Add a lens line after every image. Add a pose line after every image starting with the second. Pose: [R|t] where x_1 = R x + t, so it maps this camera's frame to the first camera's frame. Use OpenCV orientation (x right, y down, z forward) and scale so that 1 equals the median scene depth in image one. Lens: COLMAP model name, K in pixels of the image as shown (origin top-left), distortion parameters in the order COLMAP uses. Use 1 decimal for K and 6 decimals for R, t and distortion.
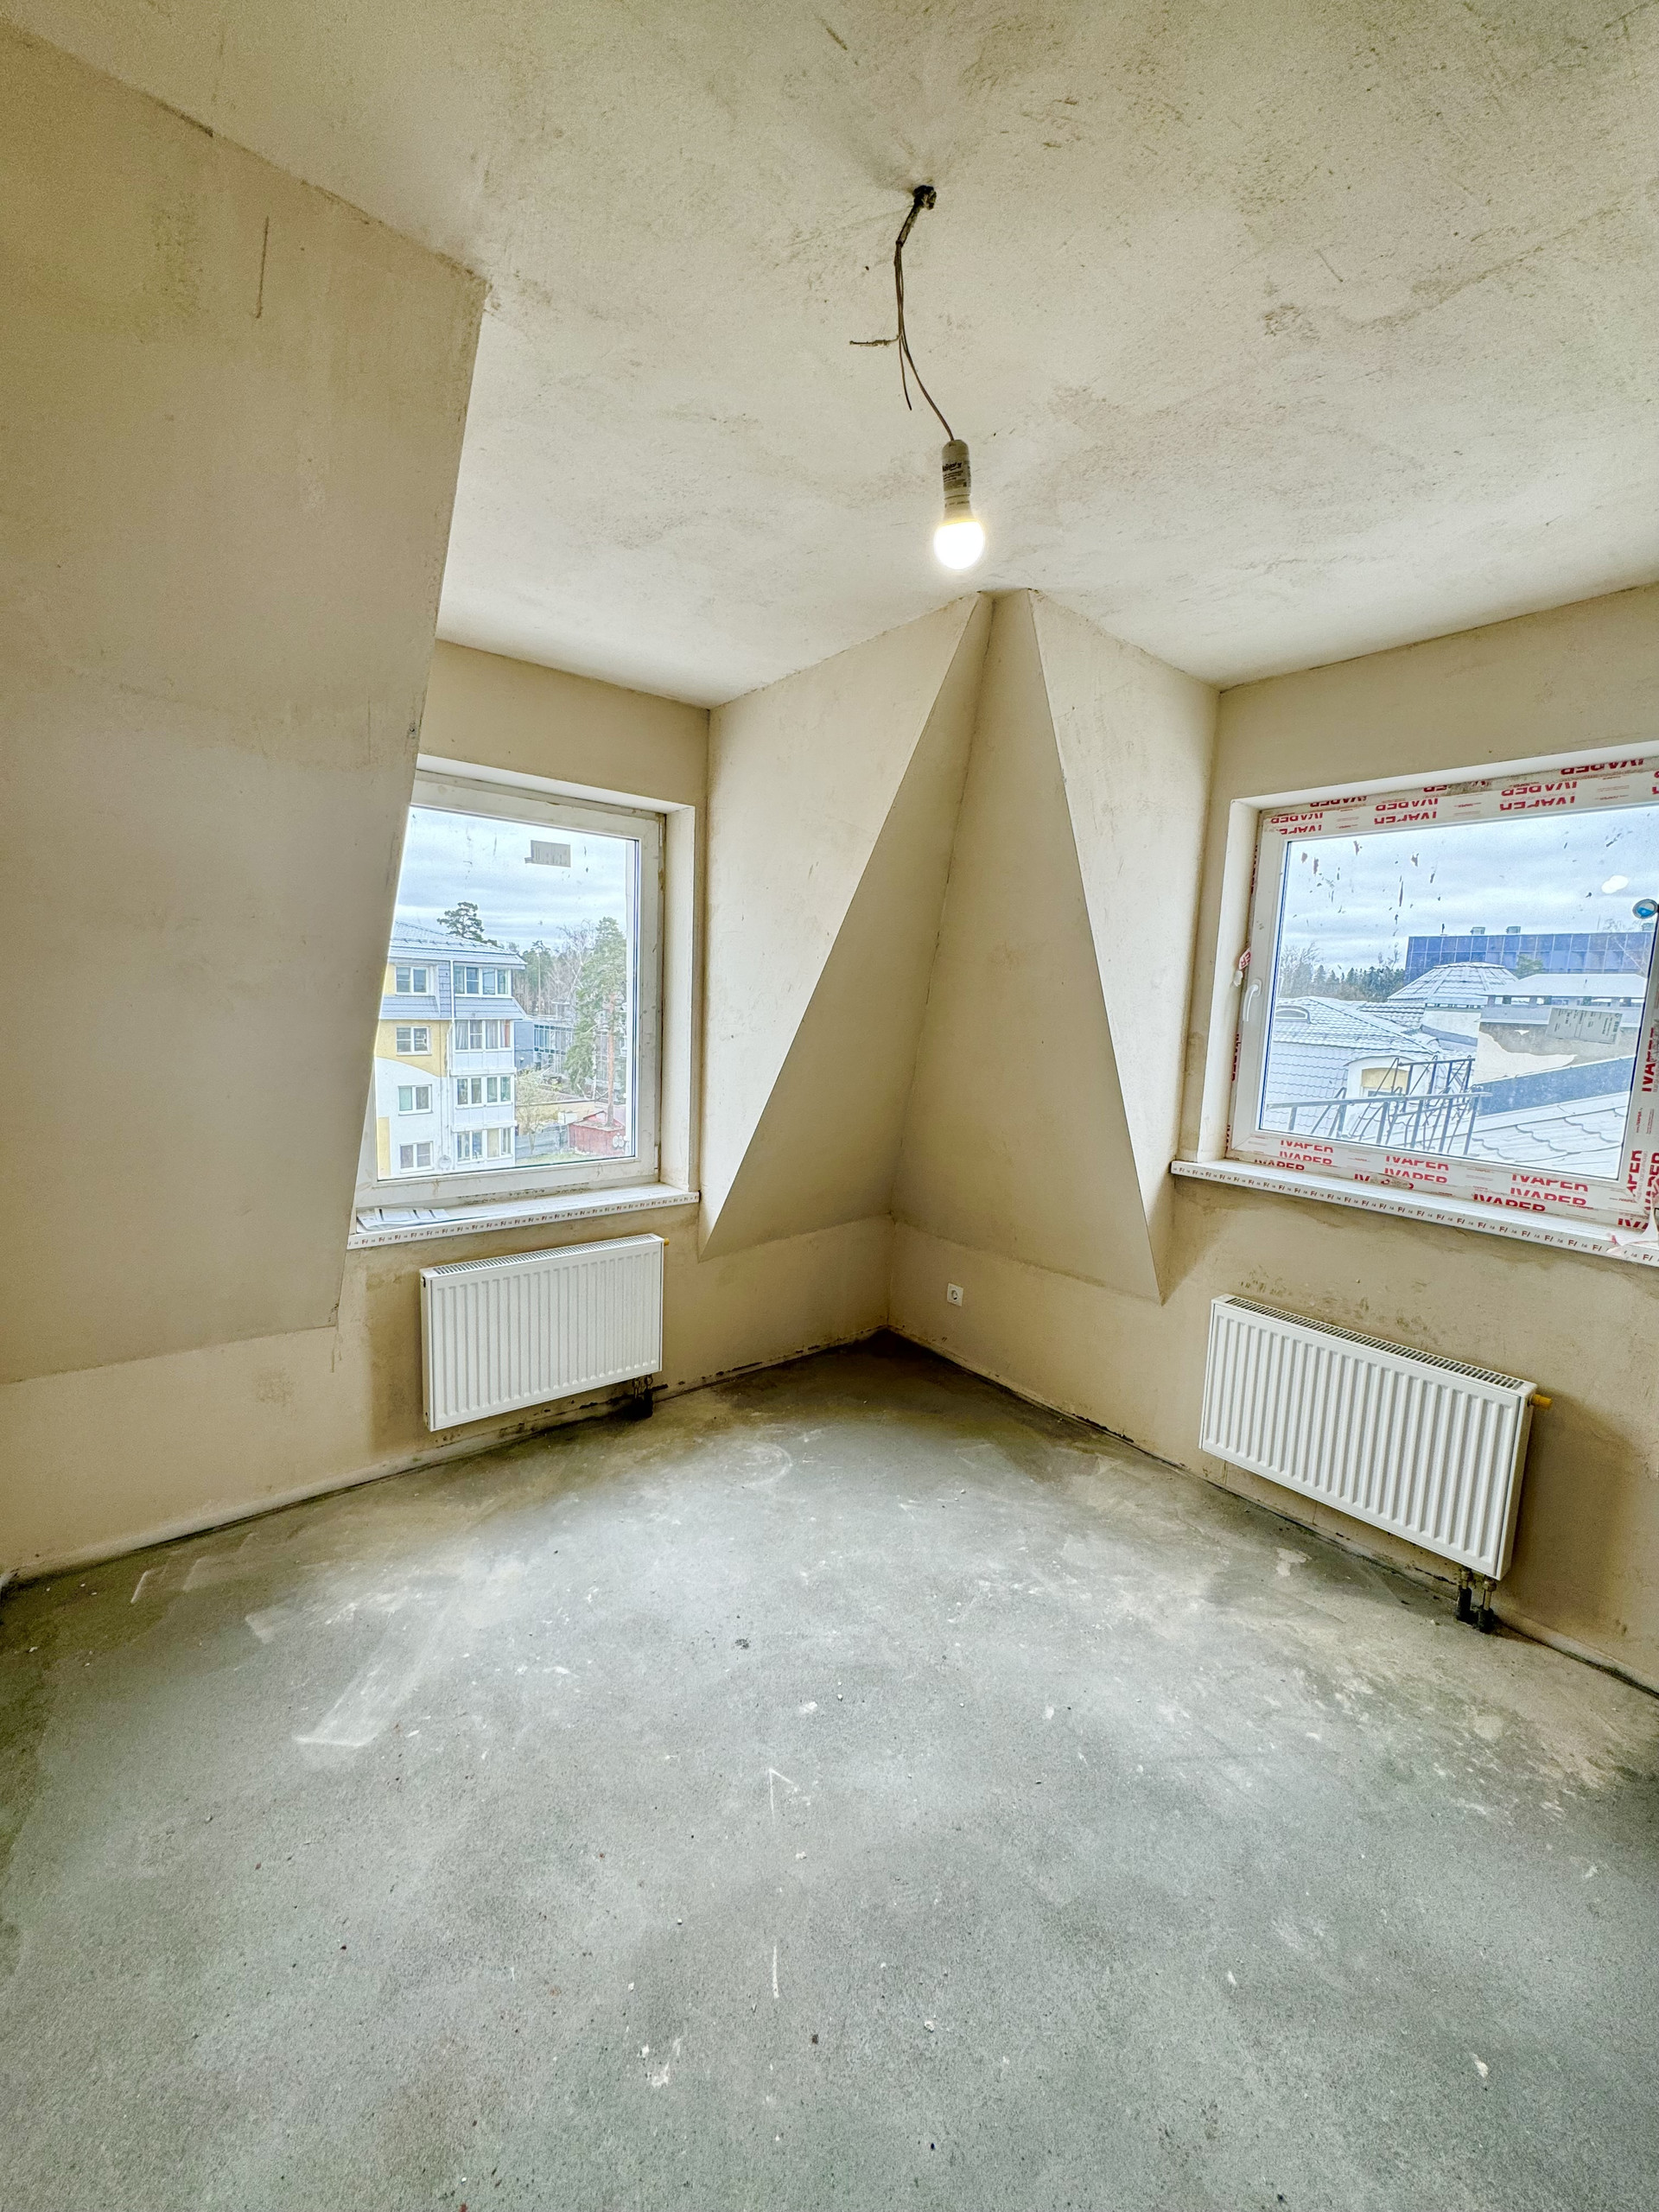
lens RADIAL K [[881.9, 0, 829.5], [0, 881.9, 1106.0], [0, 0, 1]] dist [-0.004497, 0.000305]
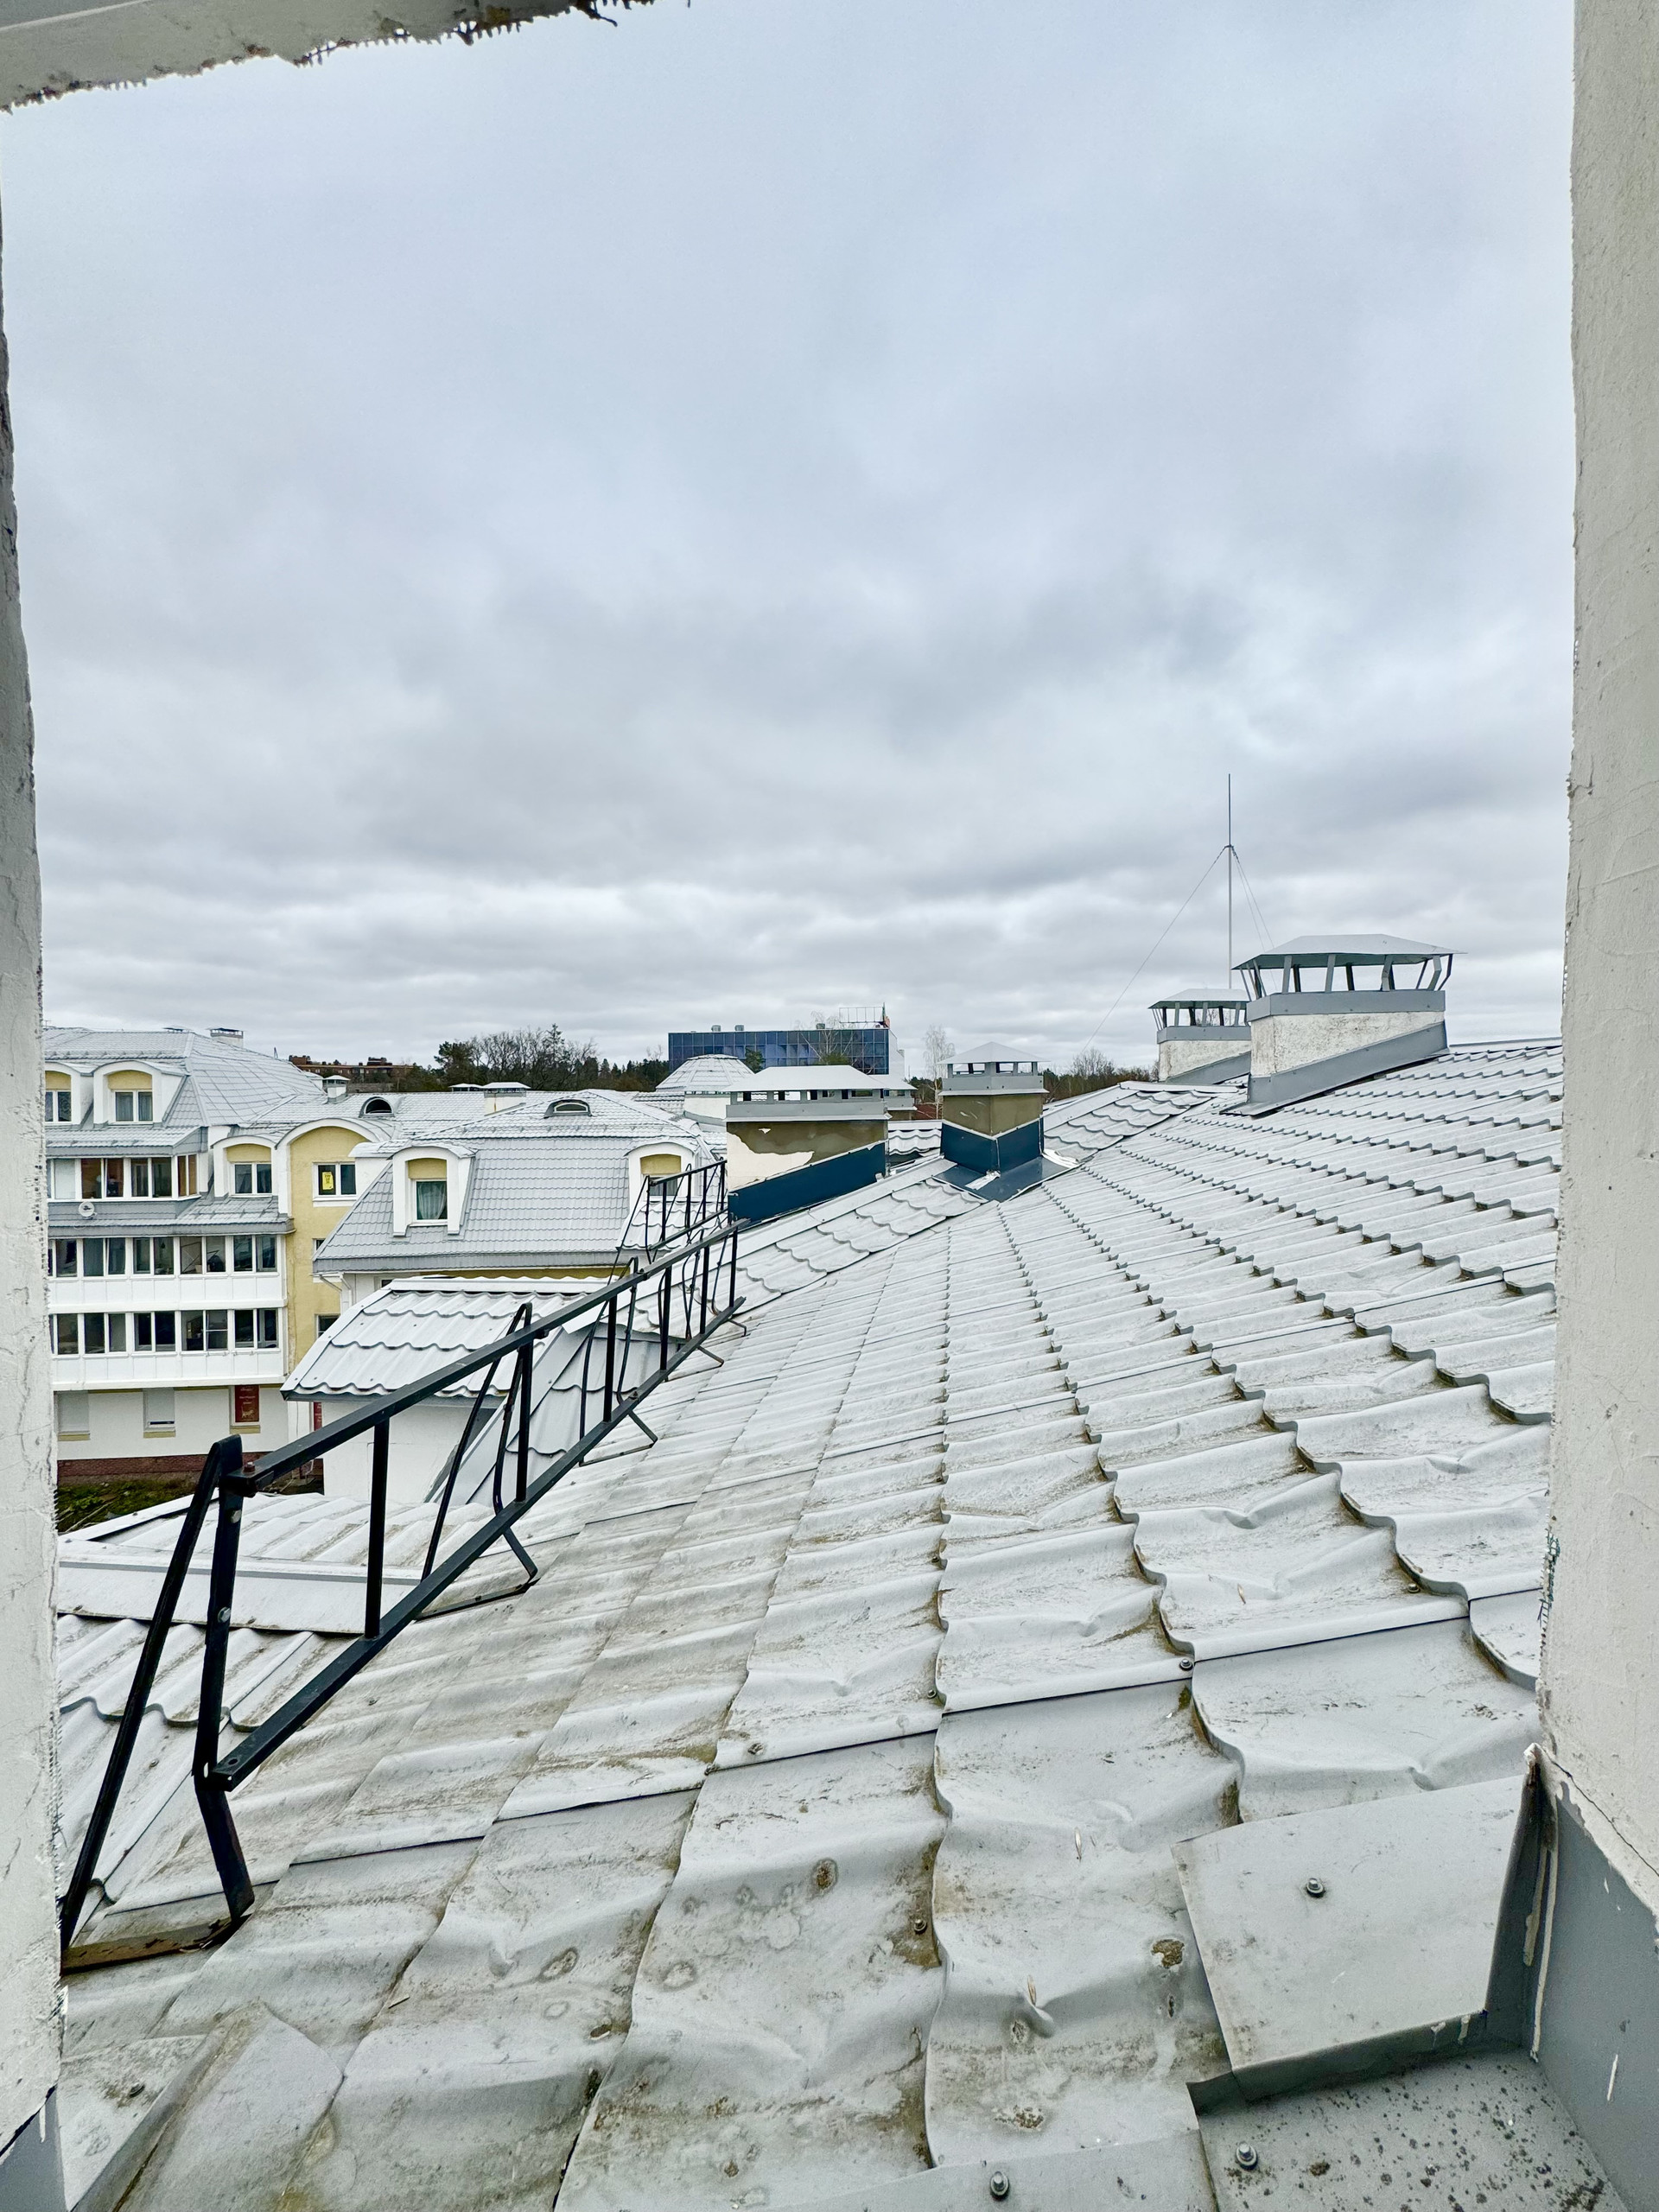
lens RADIAL K [[881.9, 0, 829.5], [0, 881.9, 1106.0], [0, 0, 1]] dist [-0.004497, 0.000305]
pose [[0.729631, -0.054408, 0.681673, 0.208637], [0.127200, 0.990231, -0.057113, -0.048352], [-0.671907, 0.128380, 0.729424, 0.277451]]
